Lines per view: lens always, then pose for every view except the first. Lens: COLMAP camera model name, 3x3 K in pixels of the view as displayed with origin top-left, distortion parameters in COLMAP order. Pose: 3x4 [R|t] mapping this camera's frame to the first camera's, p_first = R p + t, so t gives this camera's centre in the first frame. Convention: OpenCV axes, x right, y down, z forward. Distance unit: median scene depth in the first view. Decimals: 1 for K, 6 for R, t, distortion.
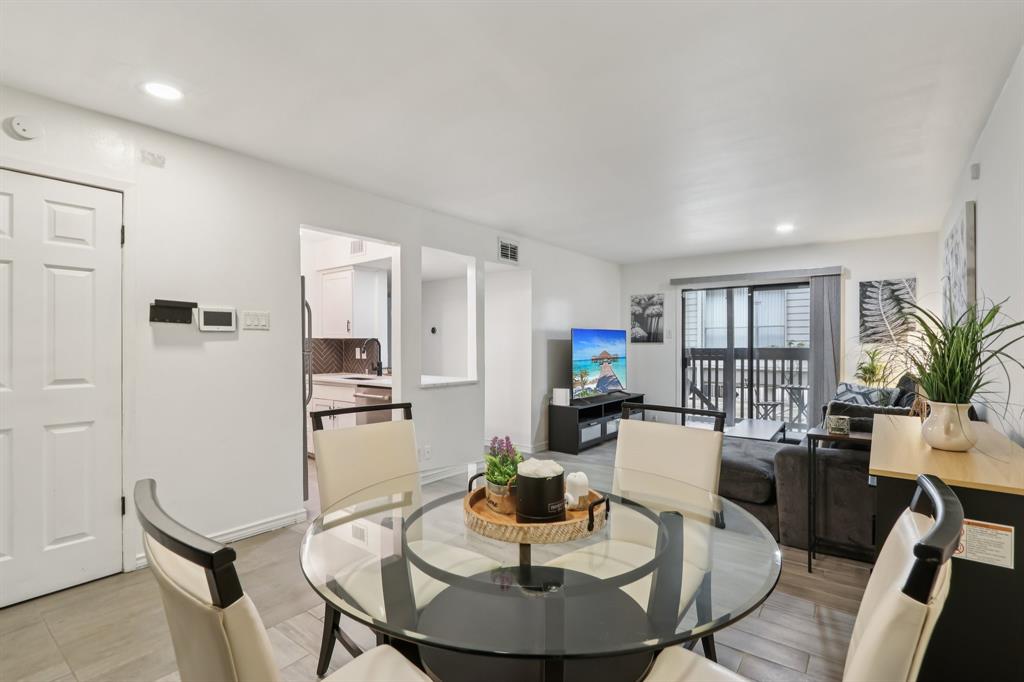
lens RADIAL K [[475.9, 0, 513.0], [0, 475.9, 347.1], [0, 0, 1]] dist [0.001593, 0.000250]
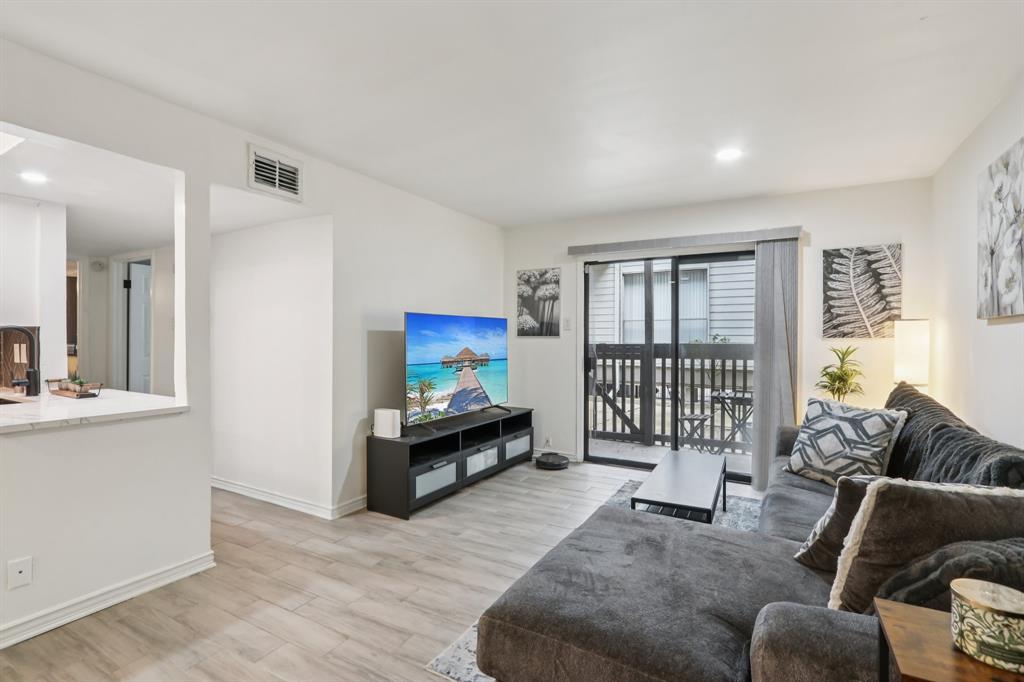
lens RADIAL K [[476.8, 0, 508.6], [0, 476.8, 343.2], [0, 0, 1]] dist [-0.003577, -0.000139]
pose [[0.990681, 0.001123, 0.136197, 0.170309], [-0.001642, 0.999992, 0.003694, -0.001906], [-0.136192, -0.003884, 0.990675, 0.359653]]
